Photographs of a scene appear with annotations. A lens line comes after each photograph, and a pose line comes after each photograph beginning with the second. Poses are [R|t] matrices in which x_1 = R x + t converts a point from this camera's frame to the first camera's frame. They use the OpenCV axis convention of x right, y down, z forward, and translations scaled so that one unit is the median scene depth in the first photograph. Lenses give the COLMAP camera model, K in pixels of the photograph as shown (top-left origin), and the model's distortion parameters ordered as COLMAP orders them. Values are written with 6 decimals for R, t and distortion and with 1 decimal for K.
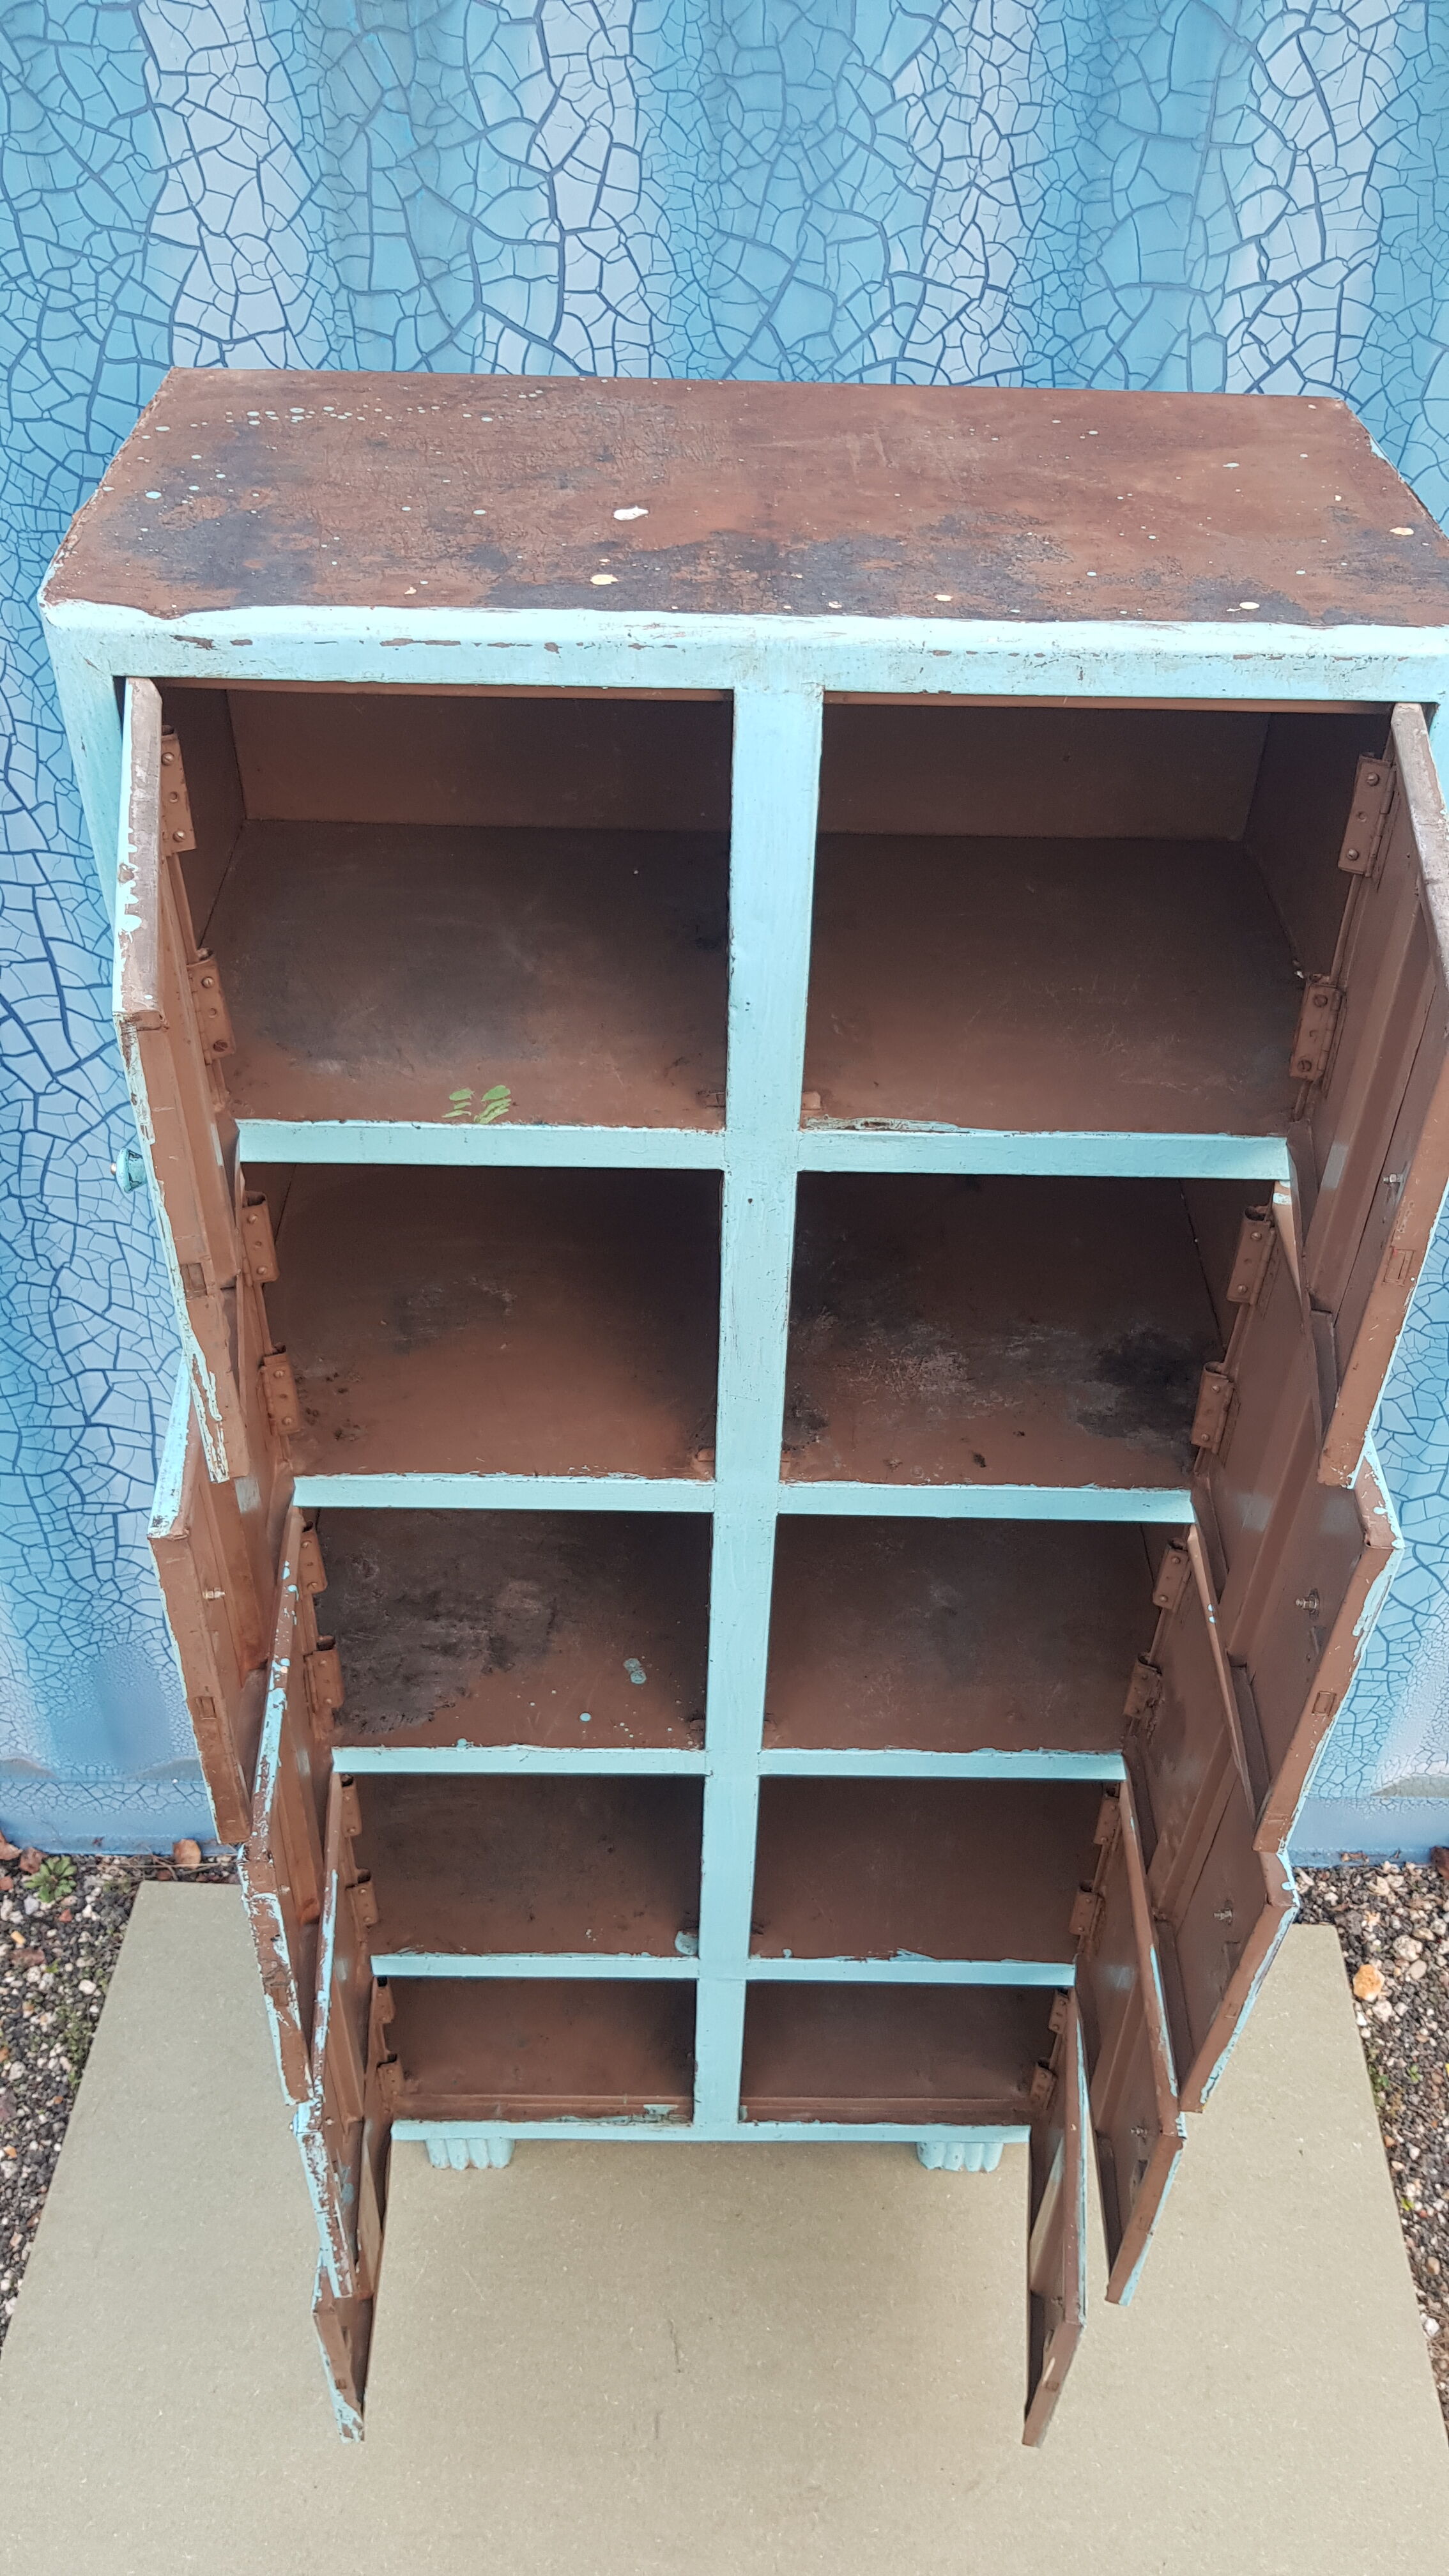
lens RADIAL K [[2008.5, 0, 753.9], [0, 2008.5, 1313.8], [0, 0, 1]] dist [0.048979, -0.097651]
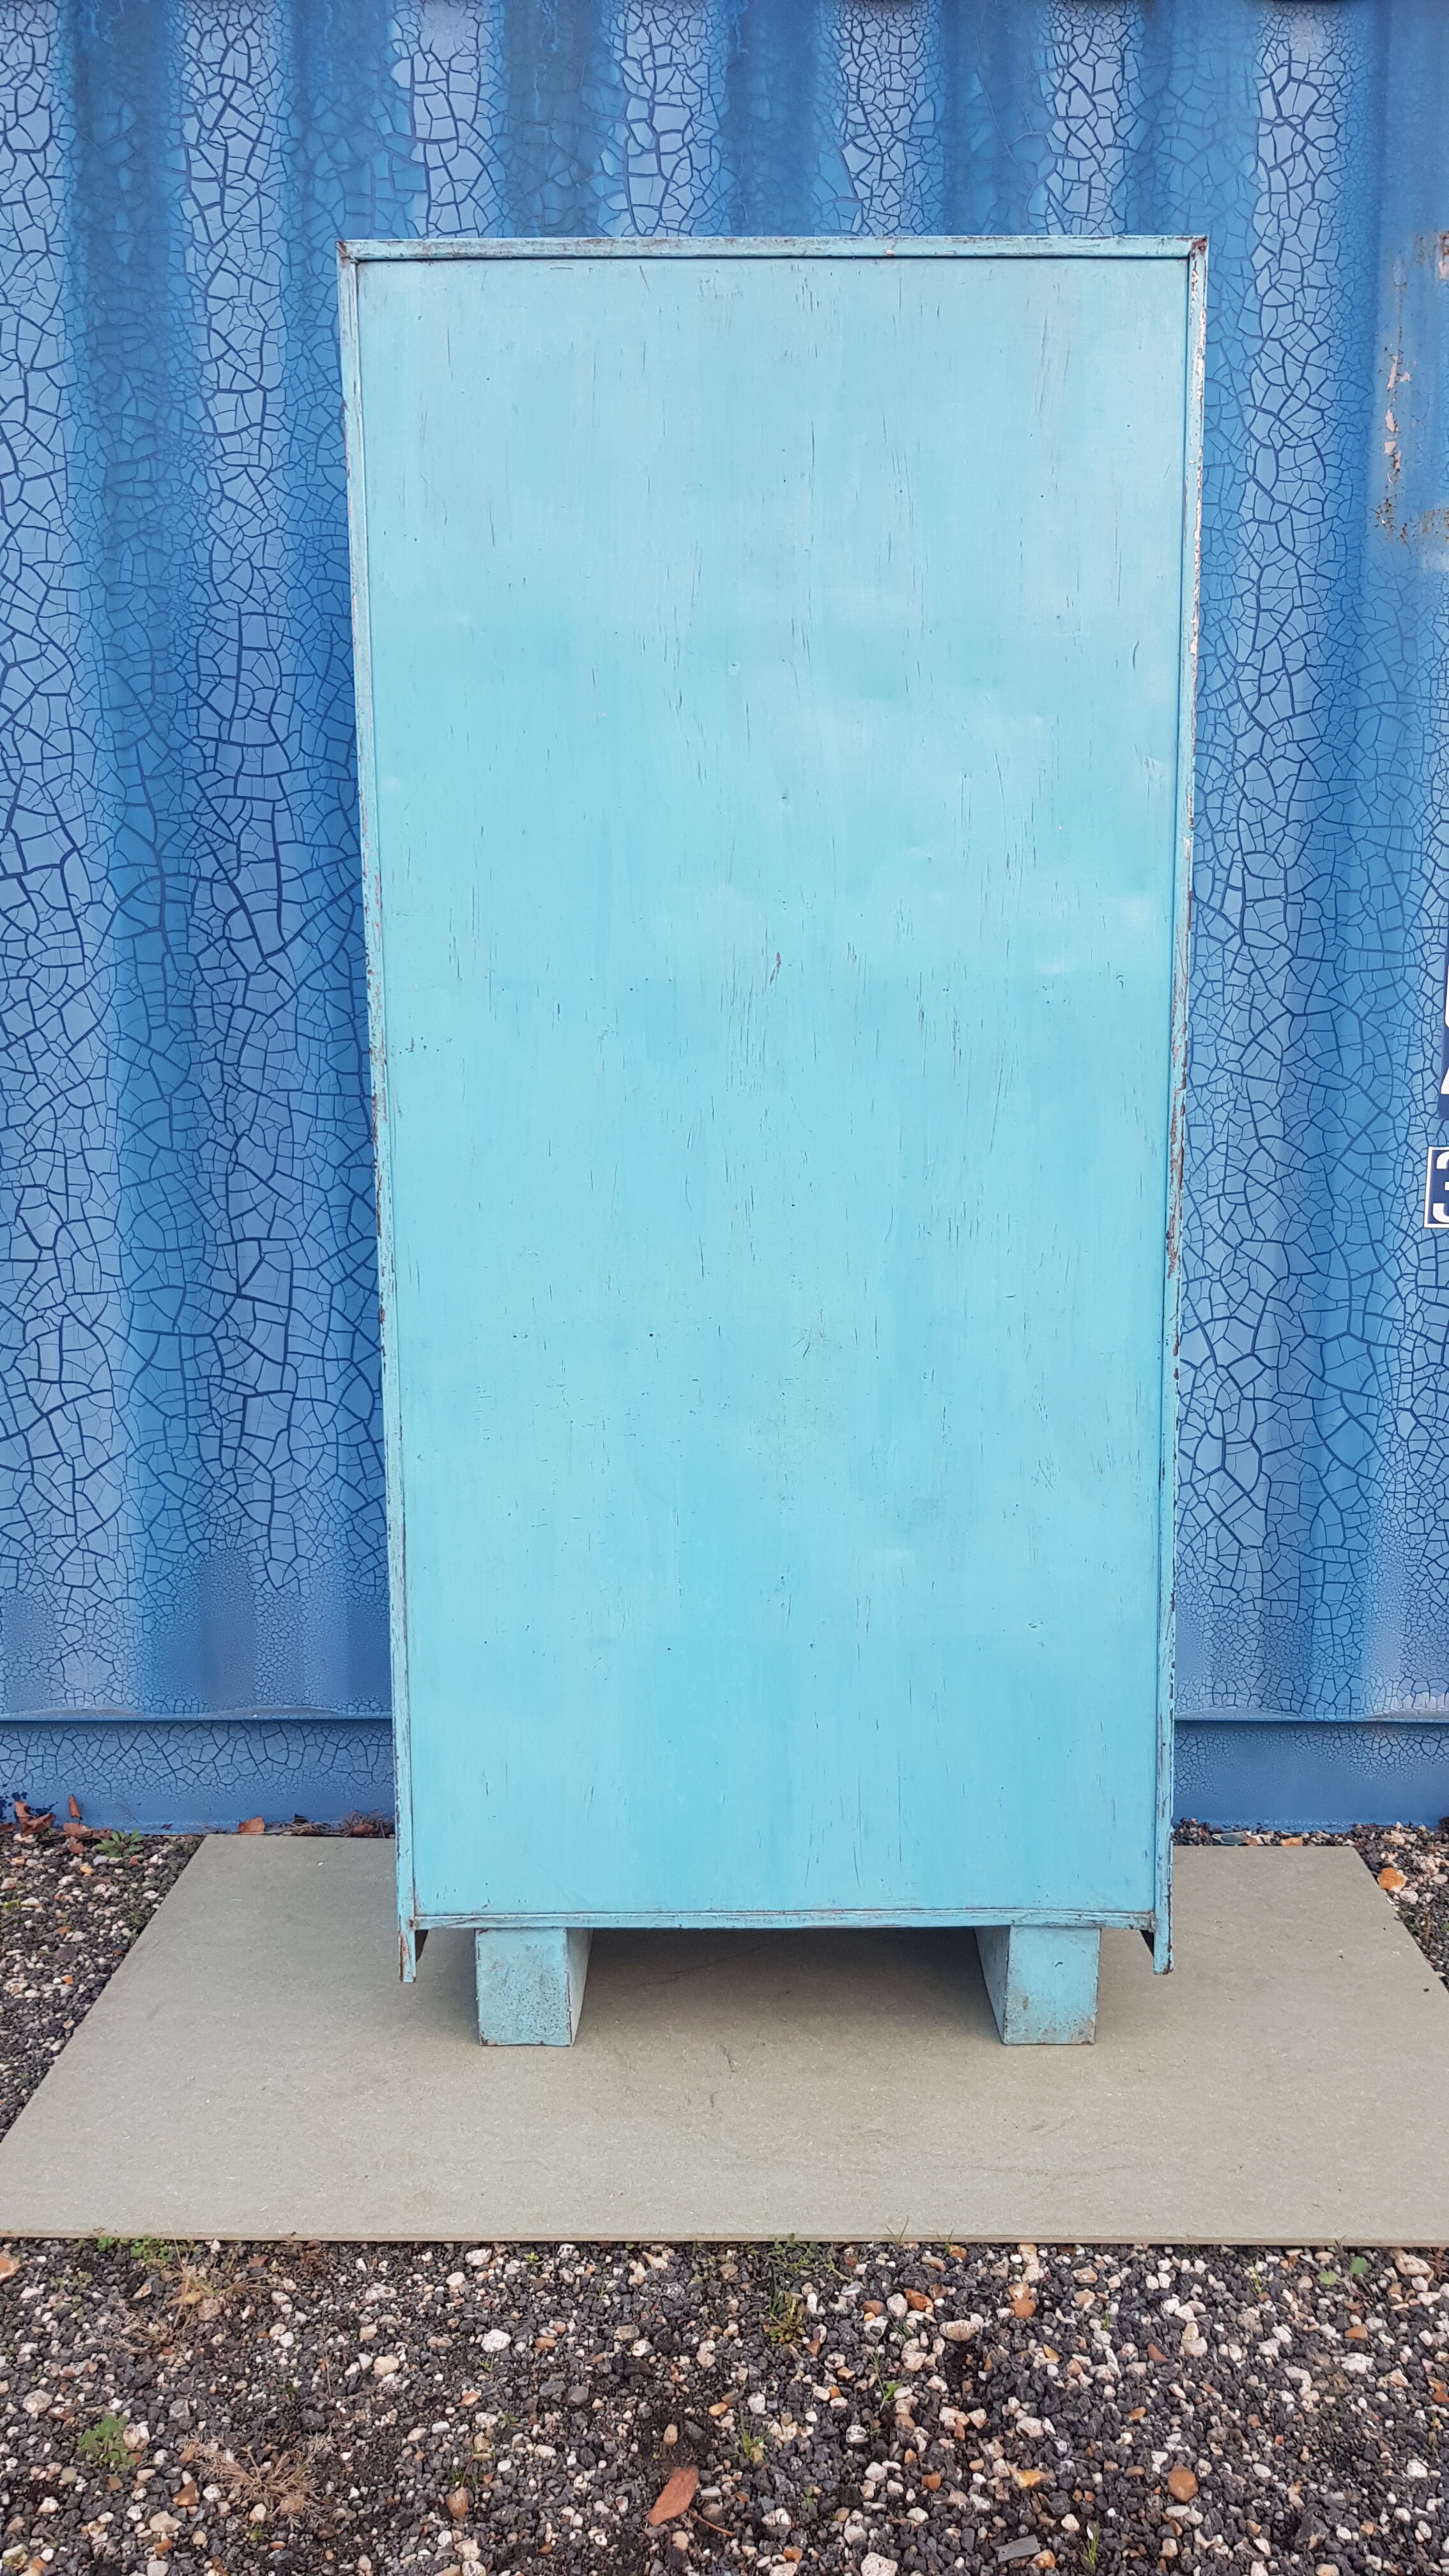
lens RADIAL K [[2008.5, 0, 755.3], [0, 2008.5, 1301.7], [0, 0, 1]] dist [0.048979, -0.097651]
pose [[0.999709, -0.023925, 0.003092, -0.025804], [0.022077, 0.855693, -0.517012, 0.928853], [0.009723, 0.516930, 0.855972, -0.058276]]
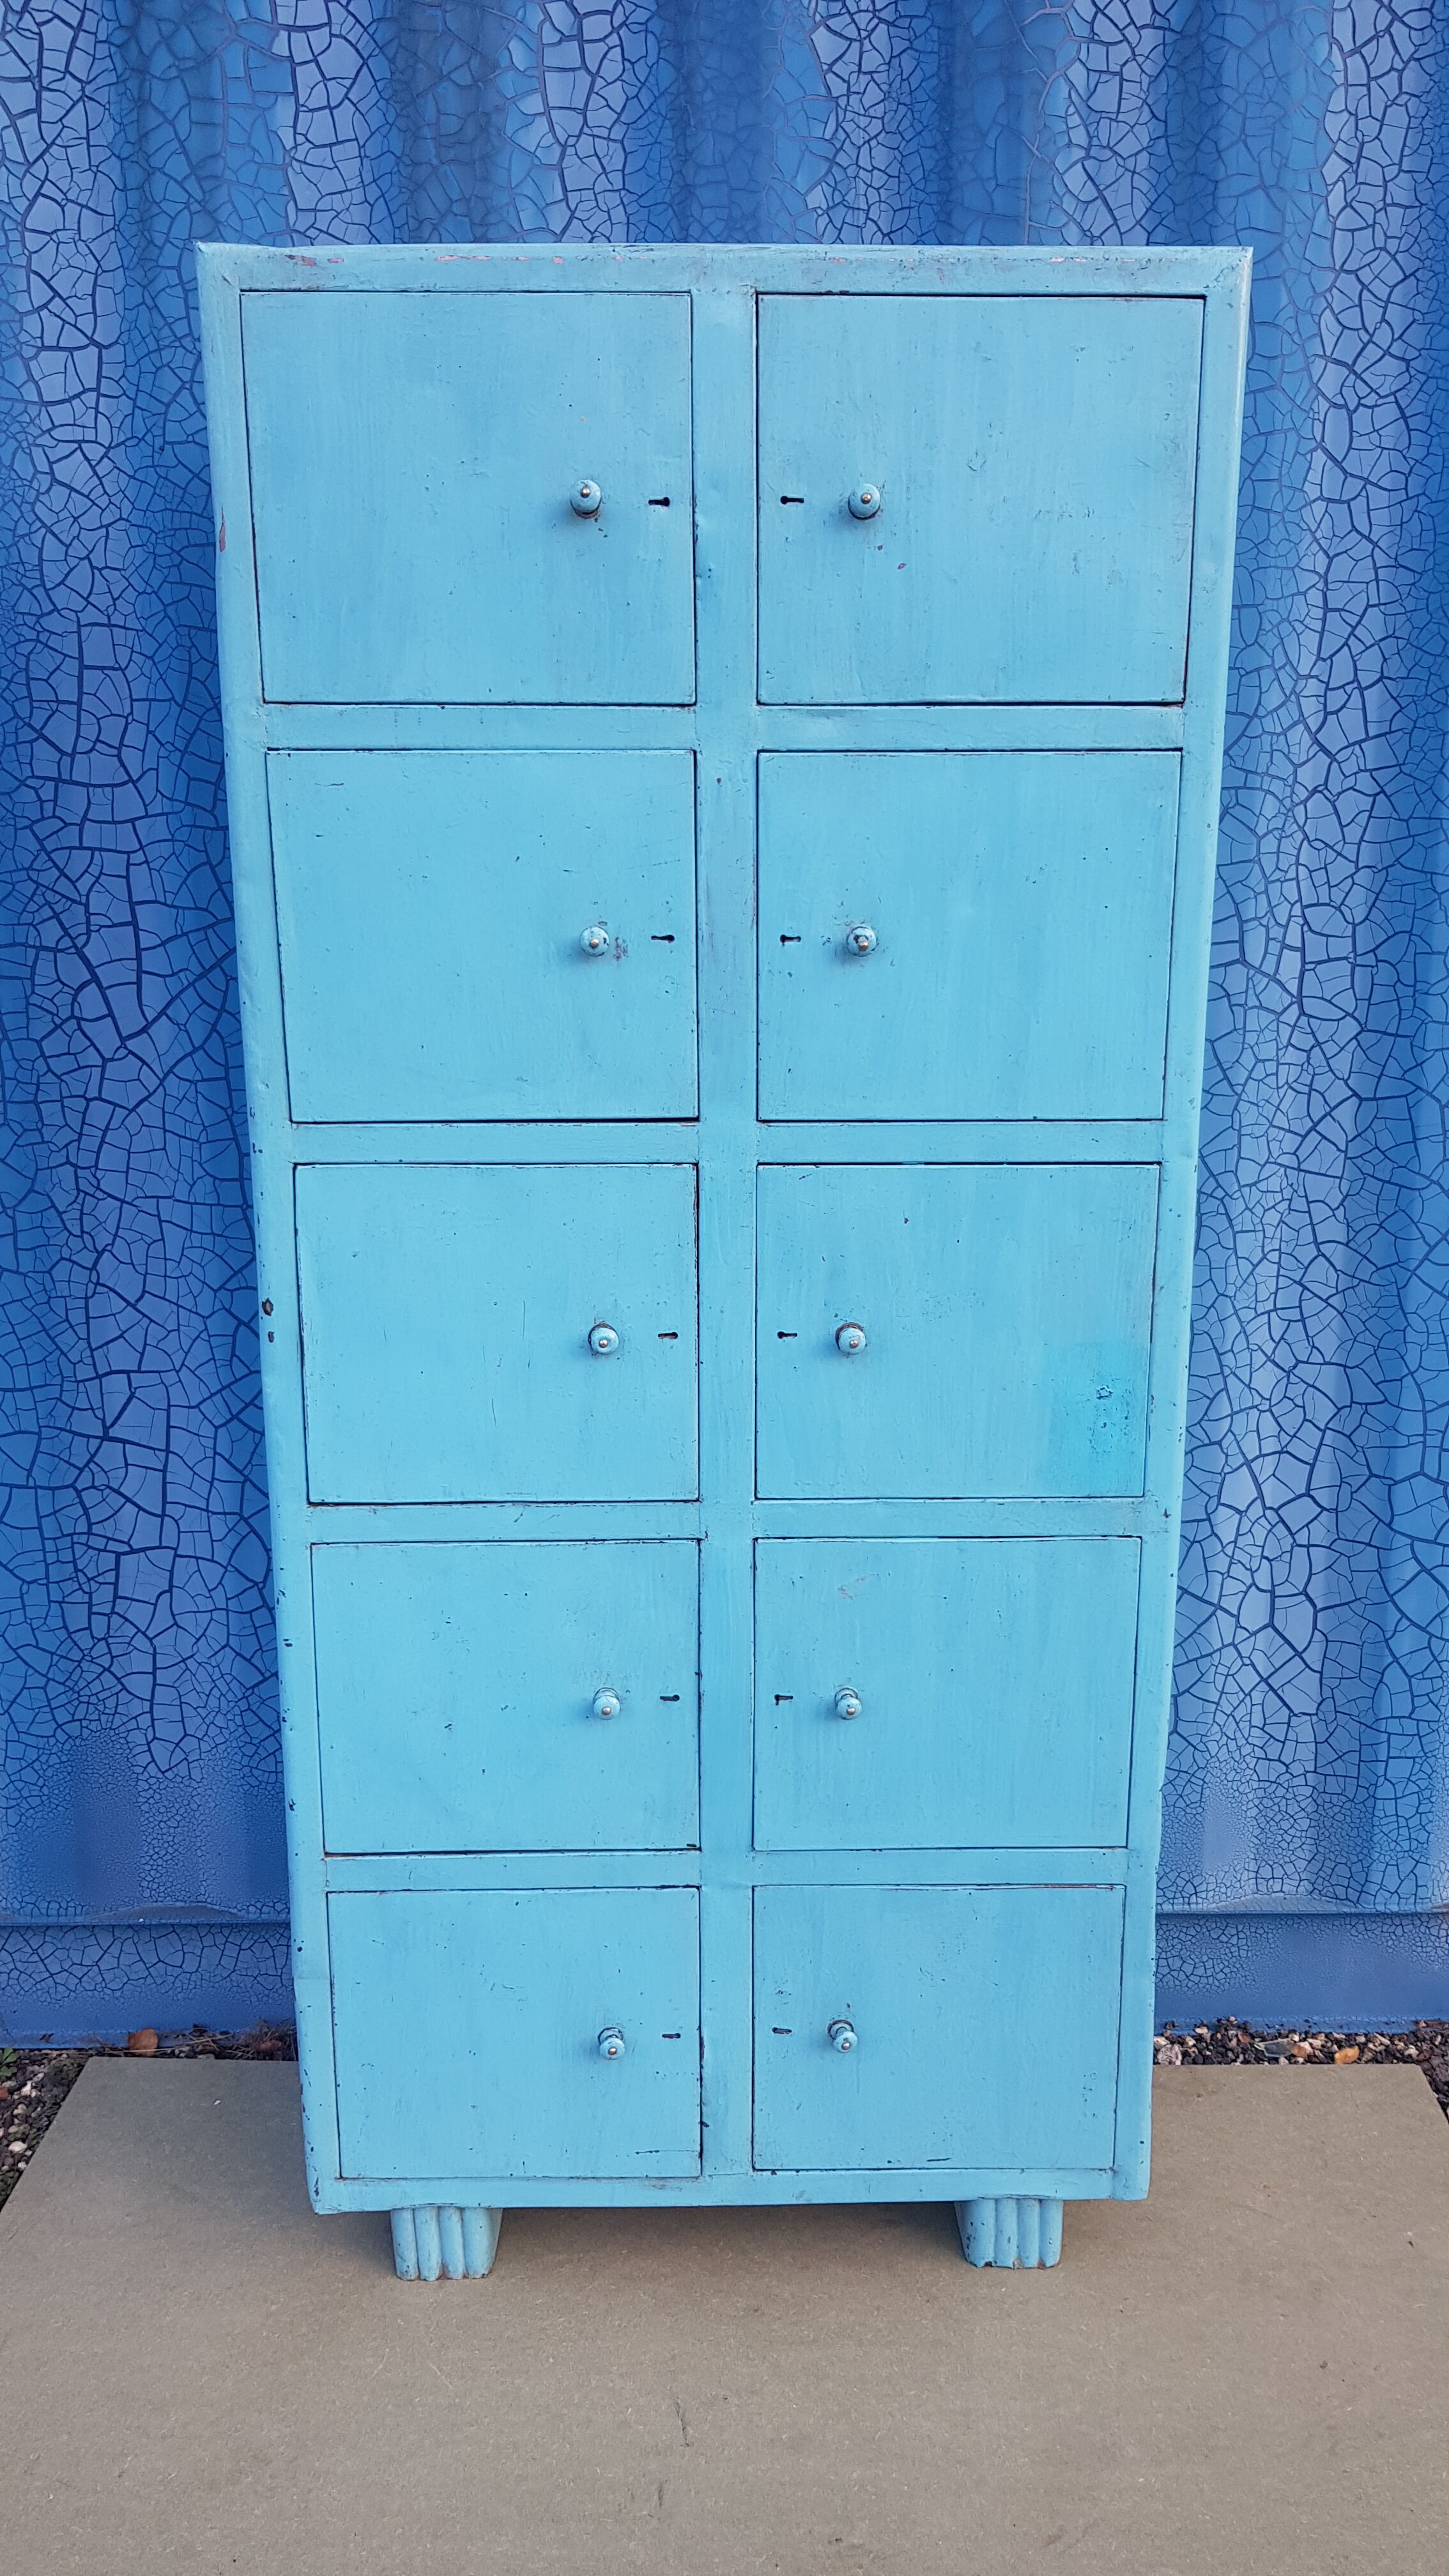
lens RADIAL K [[2008.5, 0, 756.0], [0, 2008.5, 1296.8], [0, 0, 1]] dist [0.048979, -0.097651]
pose [[0.999504, -0.031473, 0.000477, 0.007028], [0.028085, 0.884879, -0.464974, 0.640227], [0.014212, 0.464757, 0.885324, 0.072471]]
